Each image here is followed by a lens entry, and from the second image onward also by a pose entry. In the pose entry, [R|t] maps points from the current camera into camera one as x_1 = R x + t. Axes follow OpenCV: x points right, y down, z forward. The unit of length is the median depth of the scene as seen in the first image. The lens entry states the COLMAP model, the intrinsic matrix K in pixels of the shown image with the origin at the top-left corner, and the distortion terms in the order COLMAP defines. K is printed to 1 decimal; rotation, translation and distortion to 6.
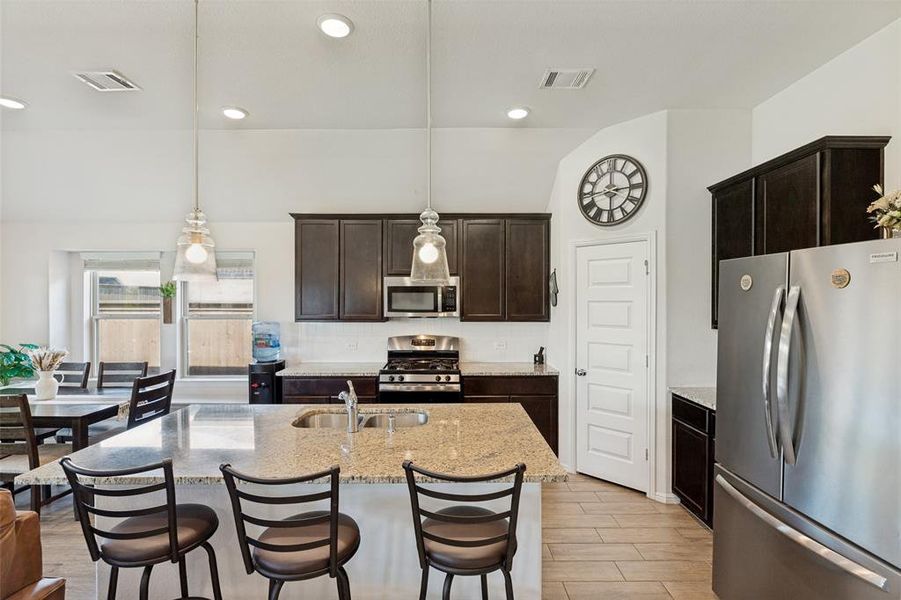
lens RADIAL K [[422.1, 0, 448.2], [0, 422.1, 301.8], [0, 0, 1]] dist [-0.003345, -0.000207]
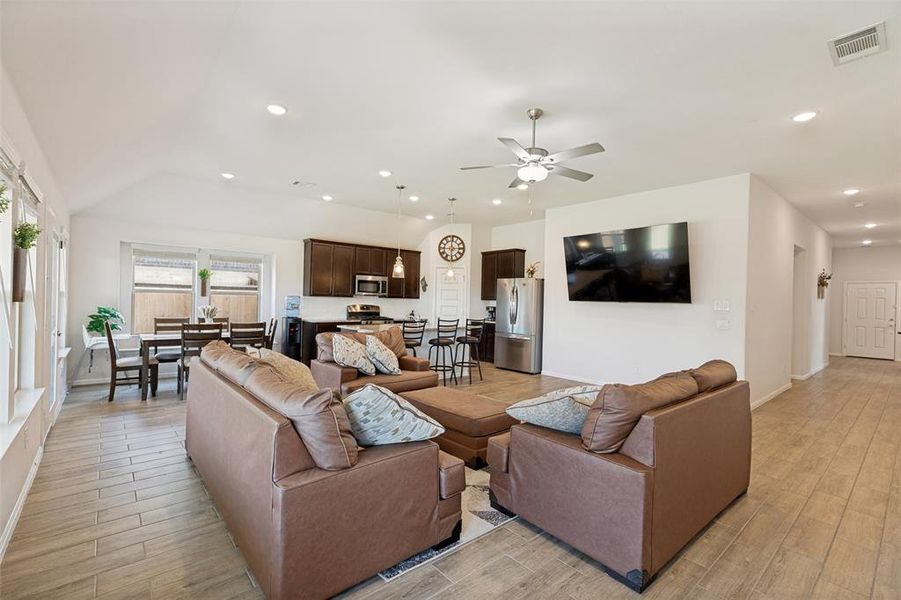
lens RADIAL K [[401.0, 0, 449.1], [0, 401.0, 301.3], [0, 0, 1]] dist [0.003133, 0.000130]
pose [[0.761779, 0.015926, 0.647641, -1.148781], [-0.019389, 0.999810, -0.001781, 0.068230], [-0.647547, -0.011200, 0.761944, -0.840580]]
